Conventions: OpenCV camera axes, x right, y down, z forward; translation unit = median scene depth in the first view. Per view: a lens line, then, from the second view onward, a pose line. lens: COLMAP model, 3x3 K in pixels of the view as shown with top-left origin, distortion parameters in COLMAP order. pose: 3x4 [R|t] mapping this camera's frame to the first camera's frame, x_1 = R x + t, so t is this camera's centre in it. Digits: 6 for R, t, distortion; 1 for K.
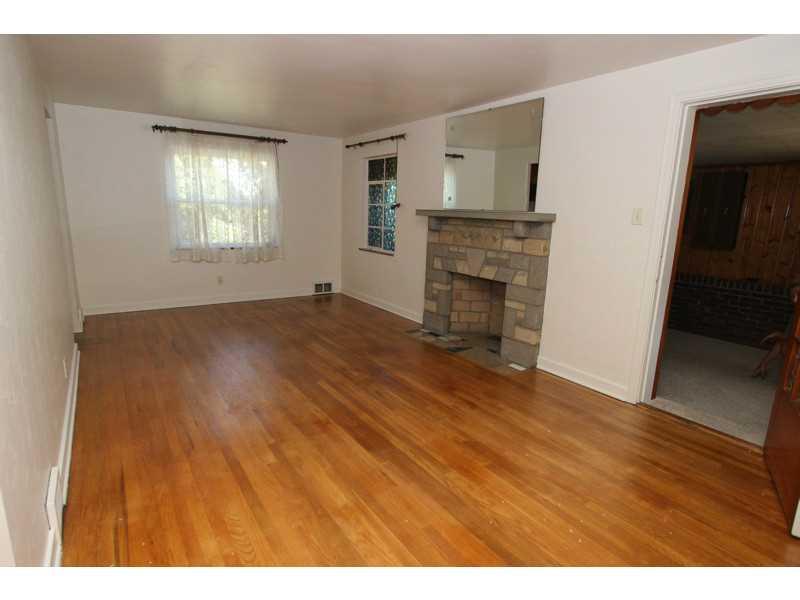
lens RADIAL K [[430.9, 0, 402.1], [0, 430.9, 301.0], [0, 0, 1]] dist [-0.005148, -0.001250]
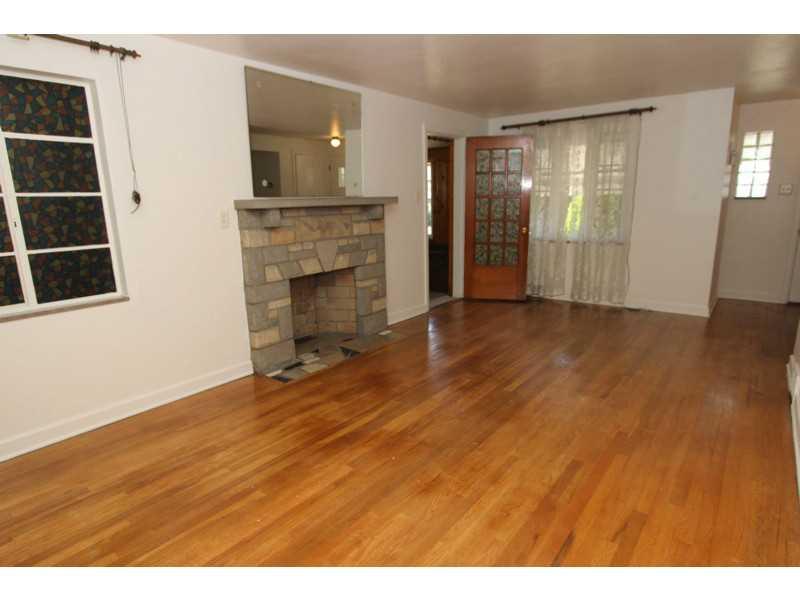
lens RADIAL K [[464.4, 0, 391.3], [0, 464.4, 303.1], [0, 0, 1]] dist [-0.004401, -0.001698]
pose [[-0.294415, -0.231573, 0.927197, -0.787607], [0.210070, 0.930788, 0.299174, -0.259841], [-0.932304, 0.282857, -0.225391, 1.128404]]
